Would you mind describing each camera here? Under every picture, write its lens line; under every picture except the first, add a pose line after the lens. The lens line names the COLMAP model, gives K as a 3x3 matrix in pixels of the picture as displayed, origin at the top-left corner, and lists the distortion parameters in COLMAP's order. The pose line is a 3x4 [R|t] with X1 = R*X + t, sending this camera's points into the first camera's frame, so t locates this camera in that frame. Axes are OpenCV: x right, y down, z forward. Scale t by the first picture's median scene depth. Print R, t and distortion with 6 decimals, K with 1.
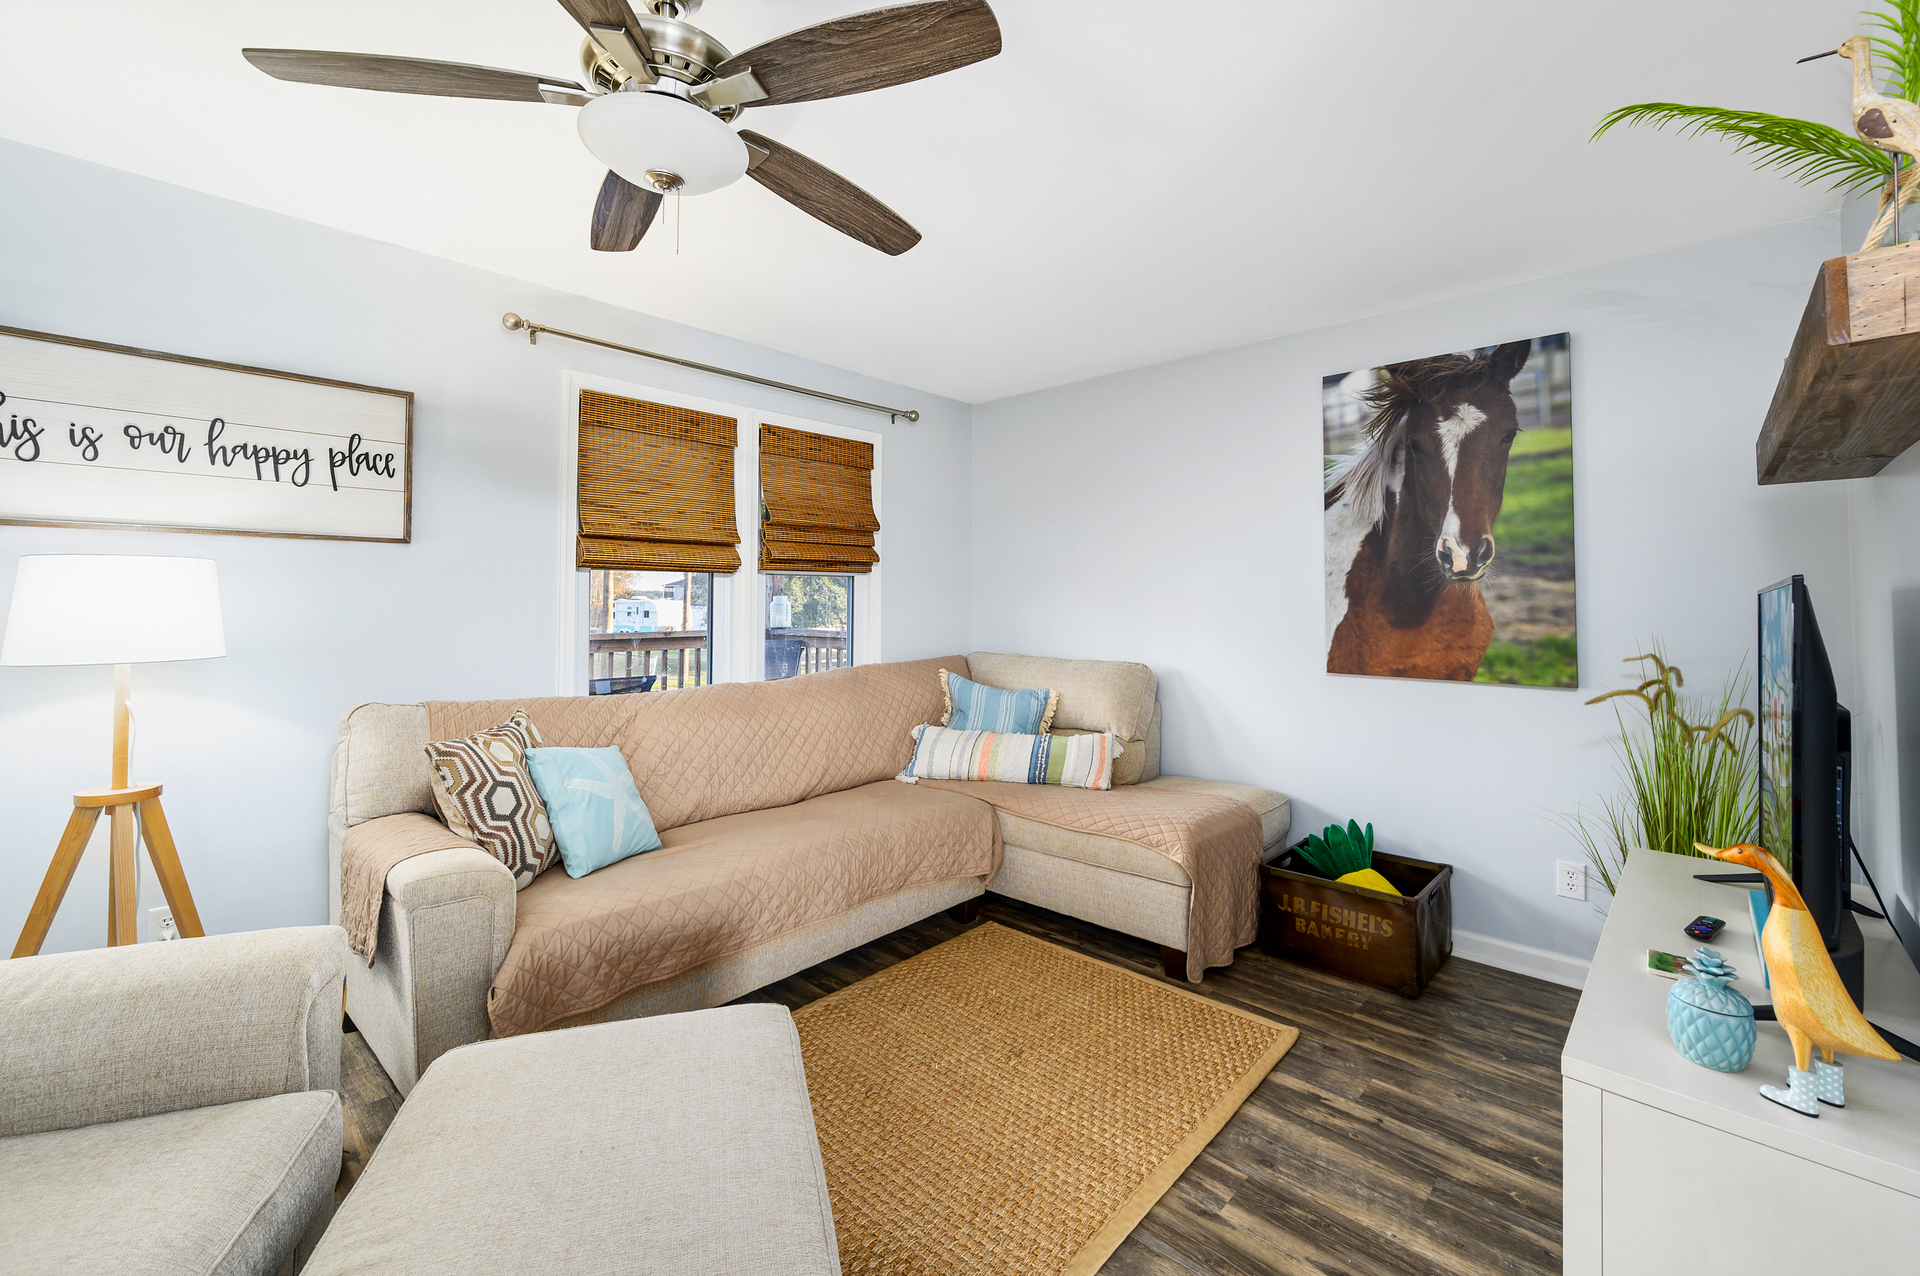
lens RADIAL K [[785.5, 0, 953.5], [0, 785.5, 580.9], [0, 0, 1]] dist [-0.002122, -0.000001]
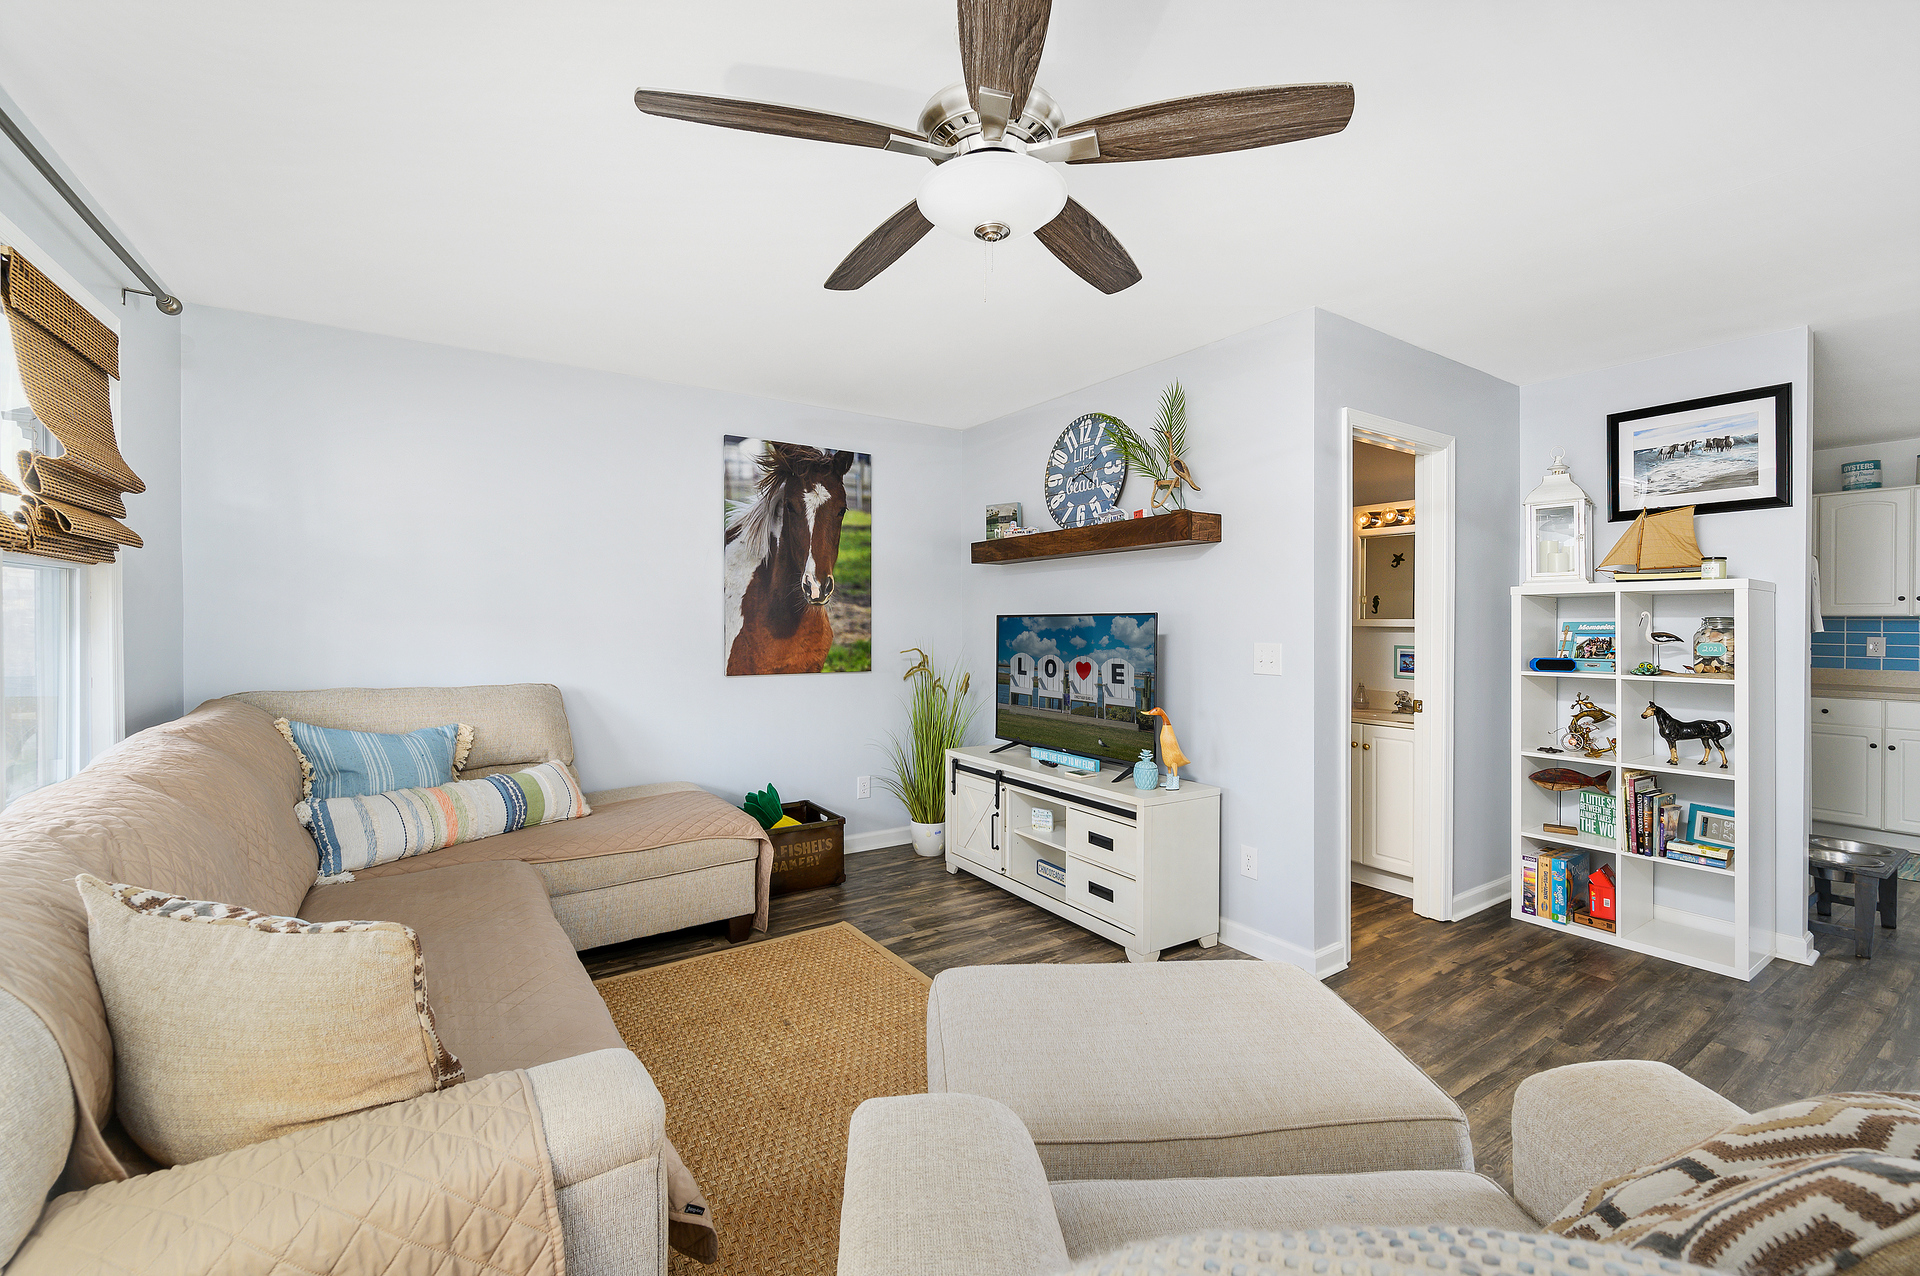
lens RADIAL K [[785.5, 0, 958.7], [0, 785.5, 631.7], [0, 0, 1]] dist [-0.002122, -0.000001]
pose [[0.236527, -0.011675, 0.971555, -0.720702], [-0.028306, 0.999421, 0.018901, 0.014862], [-0.971212, -0.031971, 0.236060, 0.396905]]
